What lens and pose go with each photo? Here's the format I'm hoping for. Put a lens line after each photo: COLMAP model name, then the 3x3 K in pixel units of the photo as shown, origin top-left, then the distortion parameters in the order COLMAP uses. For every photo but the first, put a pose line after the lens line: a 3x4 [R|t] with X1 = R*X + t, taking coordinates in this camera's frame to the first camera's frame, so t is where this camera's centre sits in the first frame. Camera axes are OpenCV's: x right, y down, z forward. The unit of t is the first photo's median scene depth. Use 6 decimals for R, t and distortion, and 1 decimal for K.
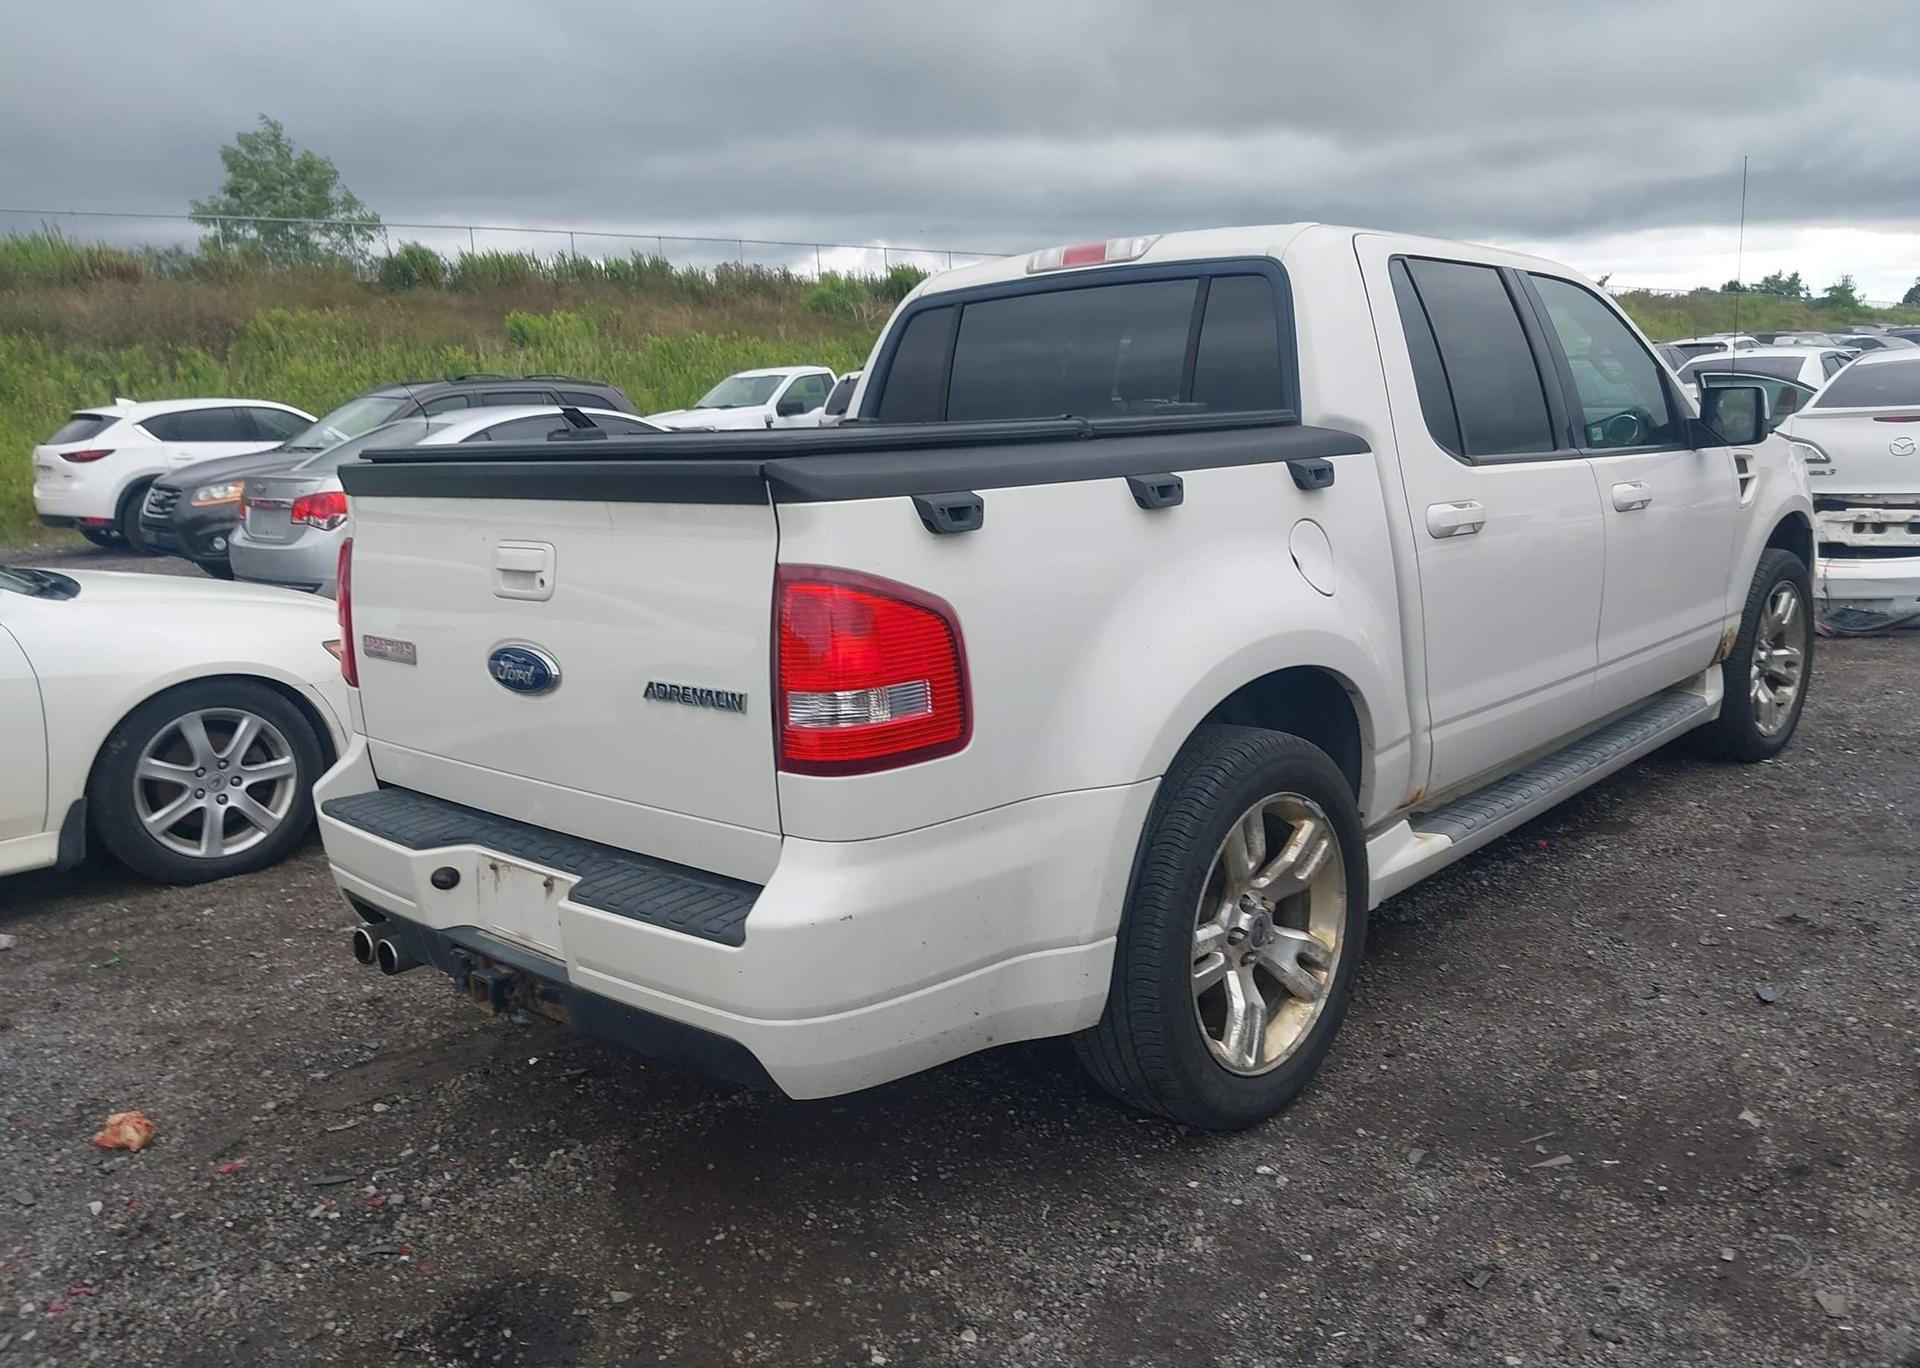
lens RADIAL K [[1633.0, 0, 961.8], [0, 1633.0, 713.2], [0, 0, 1]] dist [0.027823, 0.005409]
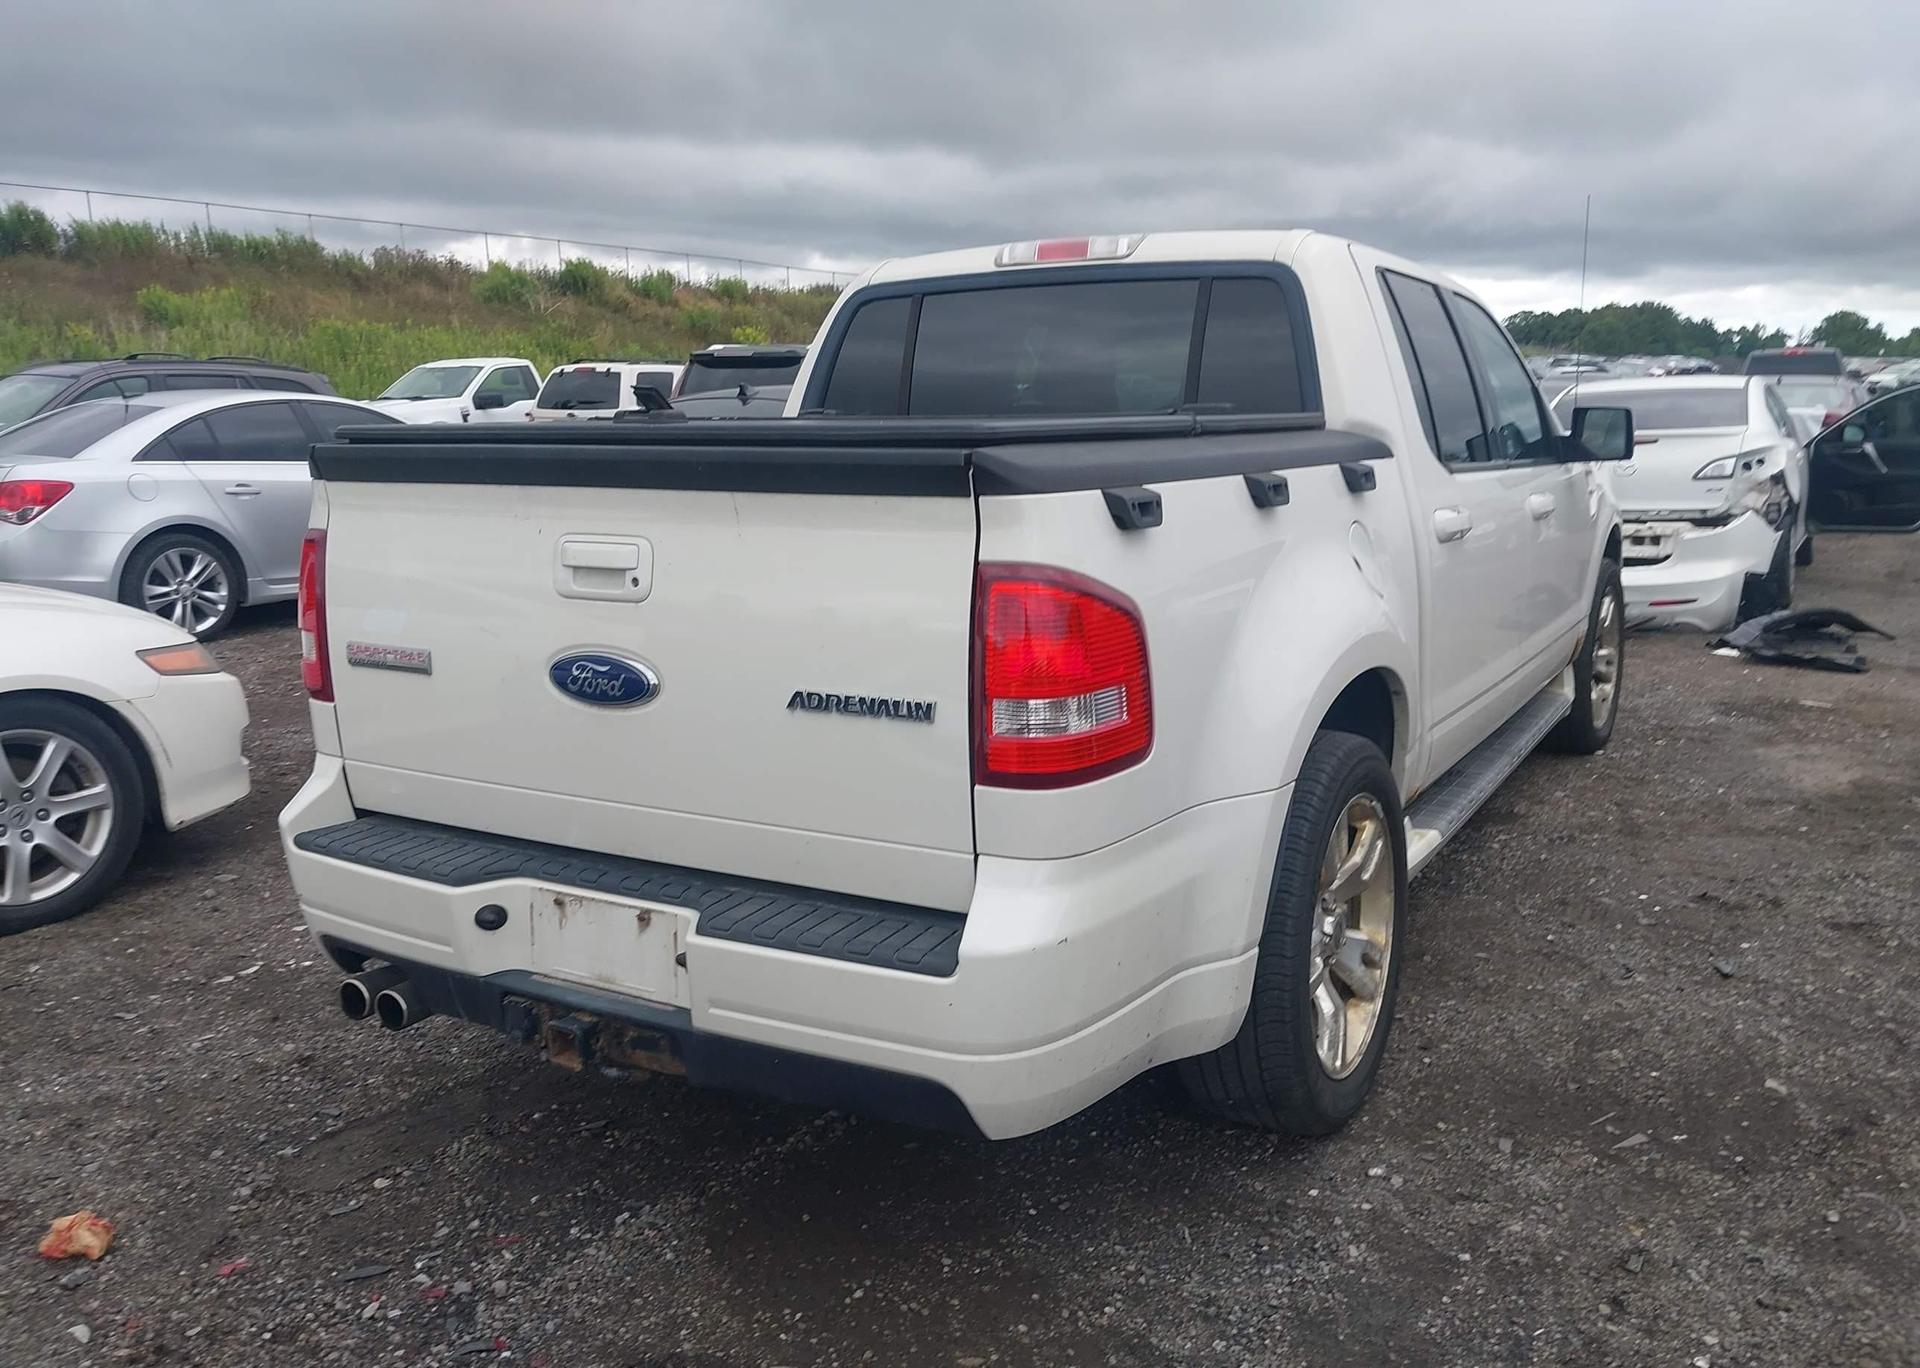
lens RADIAL K [[1619.6, 0, 960.9], [0, 1619.6, 717.0], [0, 0, 1]] dist [0.022229, -0.003484]
pose [[0.971188, -0.016232, 0.237759, -0.272617], [0.016472, 0.999864, 0.000978, -0.003585], [-0.237743, 0.002967, 0.971324, 0.090578]]
